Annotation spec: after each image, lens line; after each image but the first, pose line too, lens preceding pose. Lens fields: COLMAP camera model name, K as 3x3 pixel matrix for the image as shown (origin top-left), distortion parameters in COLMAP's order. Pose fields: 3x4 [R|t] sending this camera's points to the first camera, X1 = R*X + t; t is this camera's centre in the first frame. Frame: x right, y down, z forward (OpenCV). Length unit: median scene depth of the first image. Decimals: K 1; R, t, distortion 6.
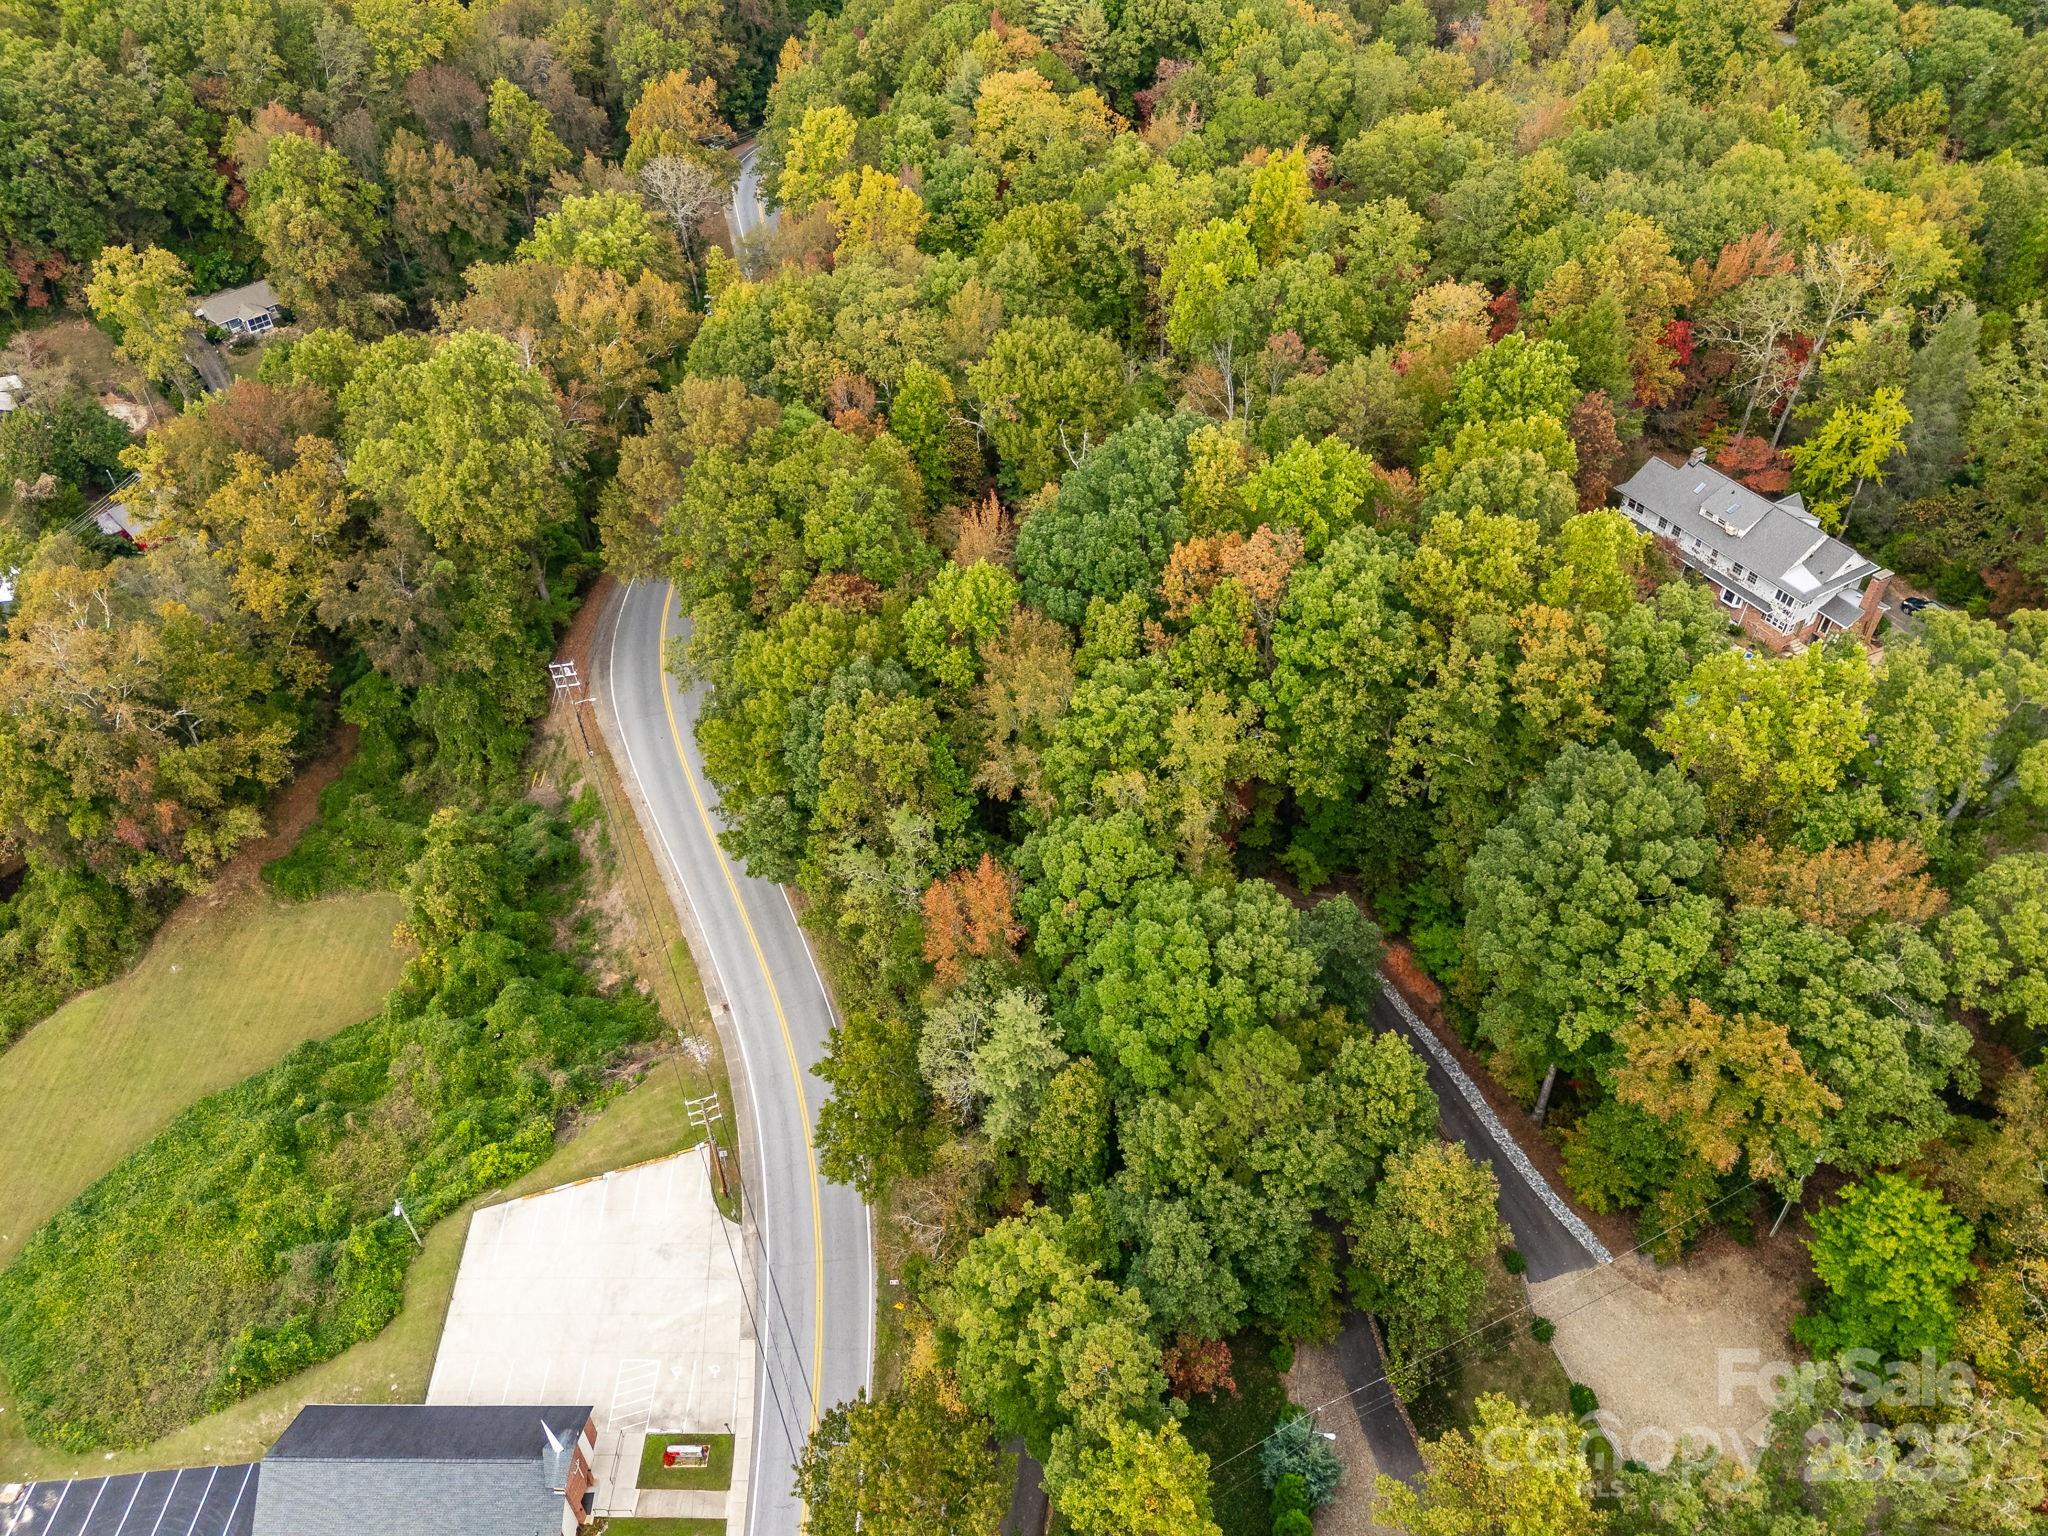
lens RADIAL K [[1512.3, 0, 1019.5], [0, 1512.3, 755.8], [0, 0, 1]] dist [0.078657, -0.077236]
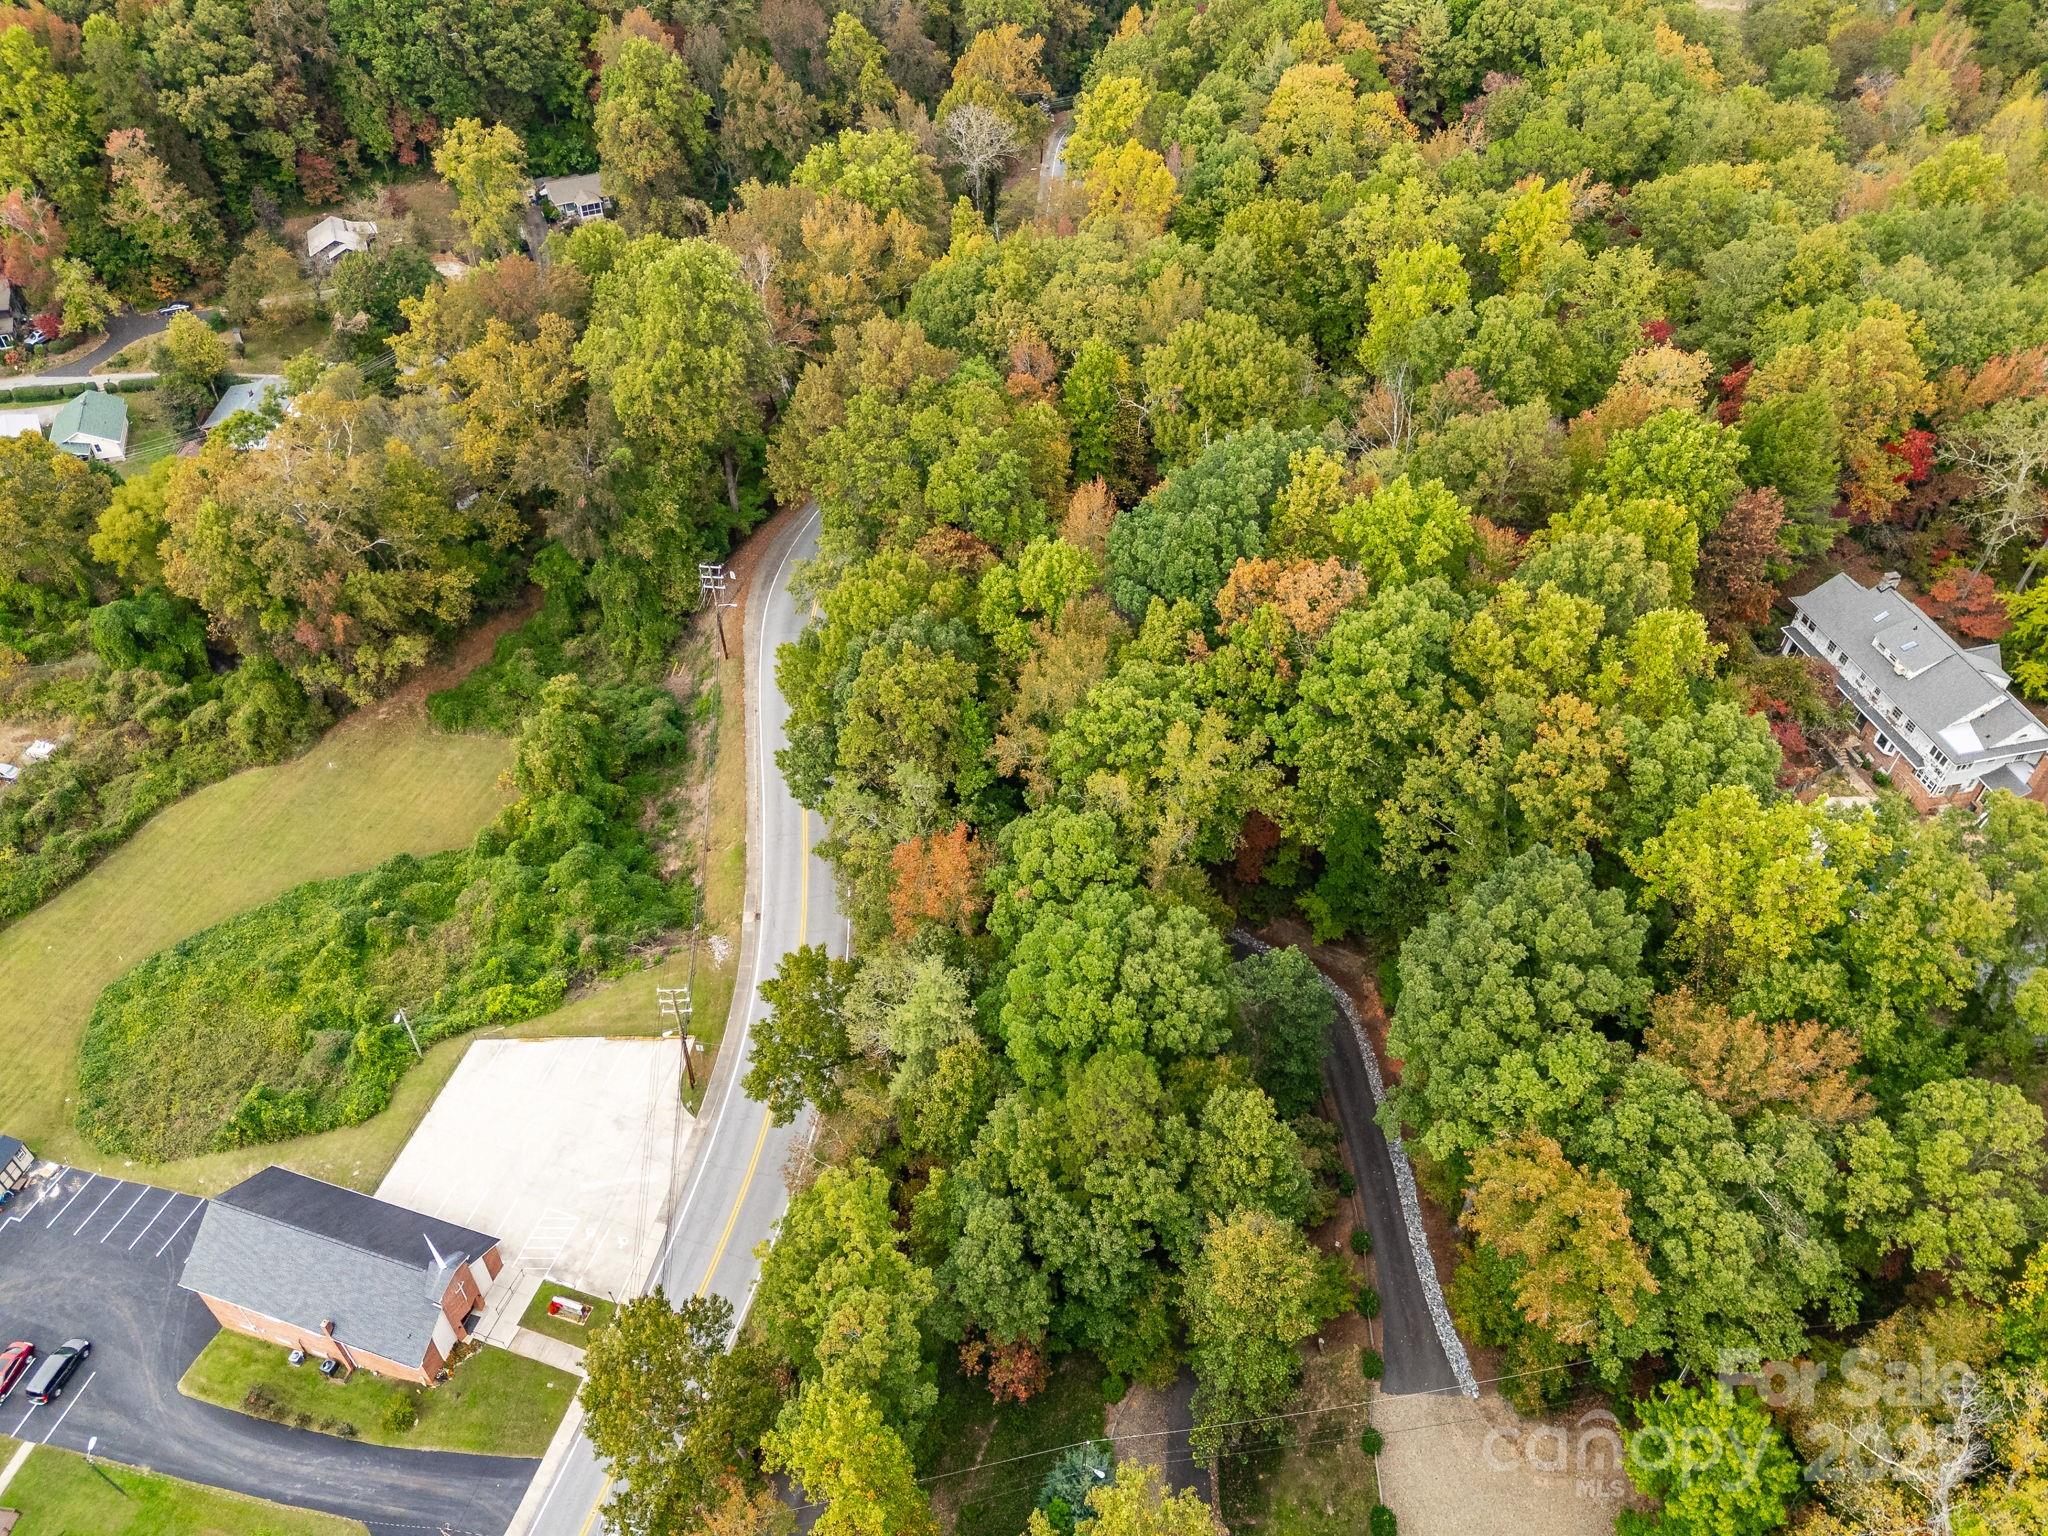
lens RADIAL K [[1512.3, 0, 1019.5], [0, 1512.3, 755.8], [0, 0, 1]] dist [0.078657, -0.077236]
pose [[0.954680, 0.220200, -0.200244, 0.162347], [-0.217666, 0.975400, 0.034863, -0.017079], [0.202995, 0.010303, 0.979126, 0.017989]]
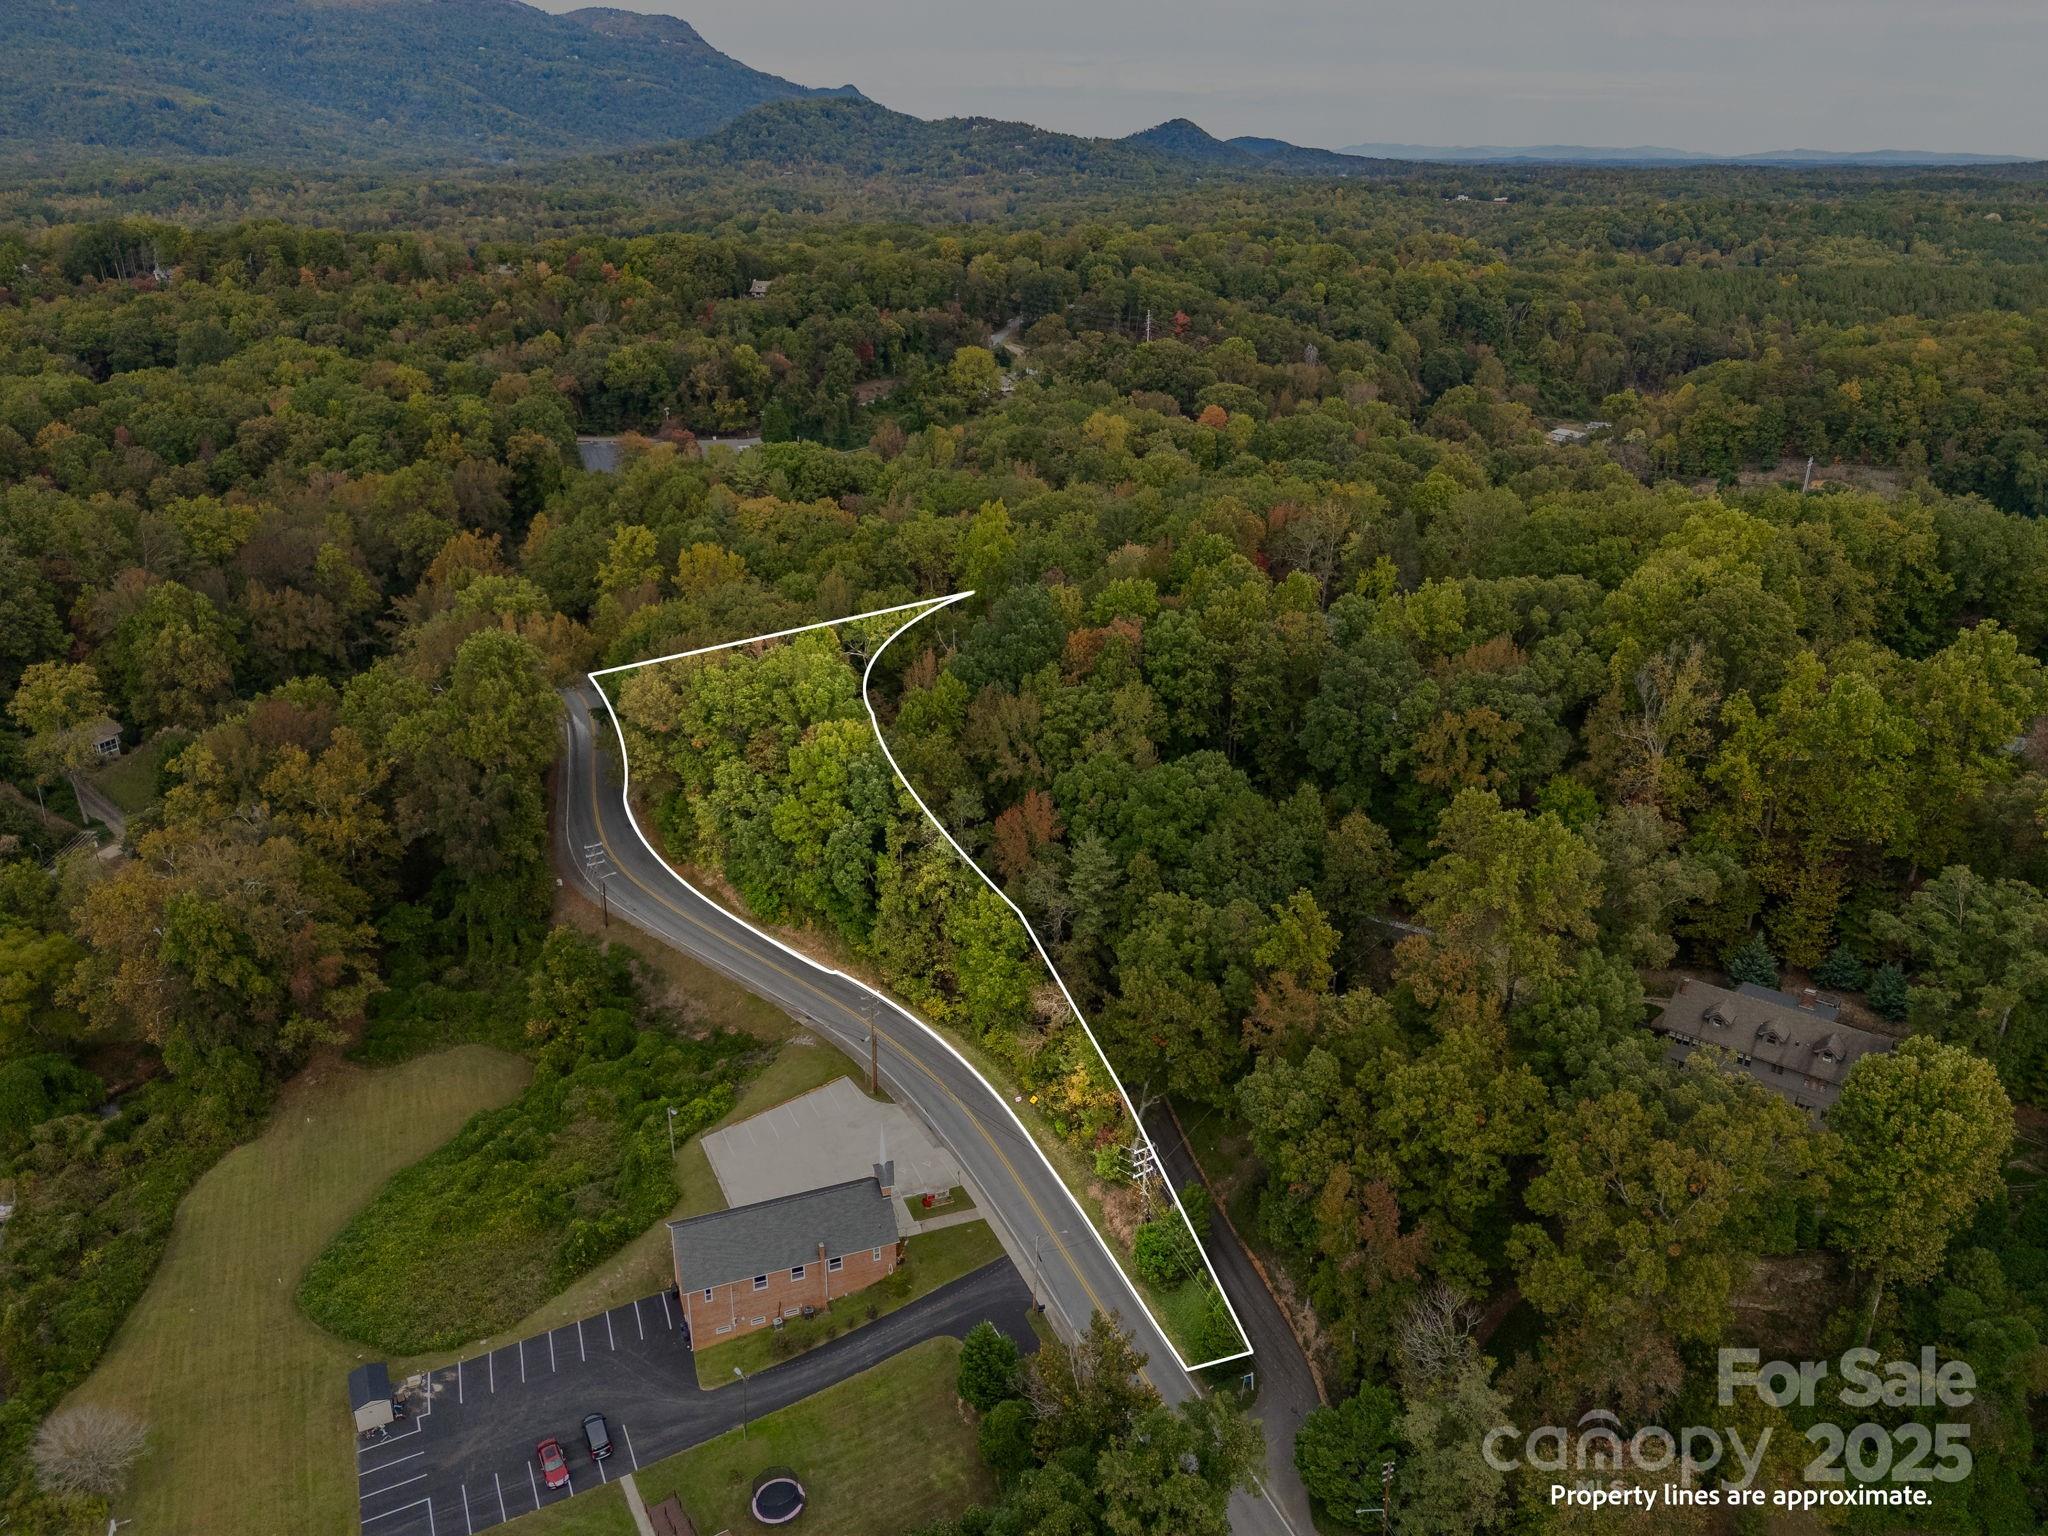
lens RADIAL K [[1512.3, 0, 1019.5], [0, 1512.3, 755.8], [0, 0, 1]] dist [0.078657, -0.077236]
pose [[0.927449, -0.116939, 0.355197, -0.474433], [0.236773, 0.918831, -0.315734, 0.424861], [-0.289444, 0.376928, 0.879856, -0.341529]]
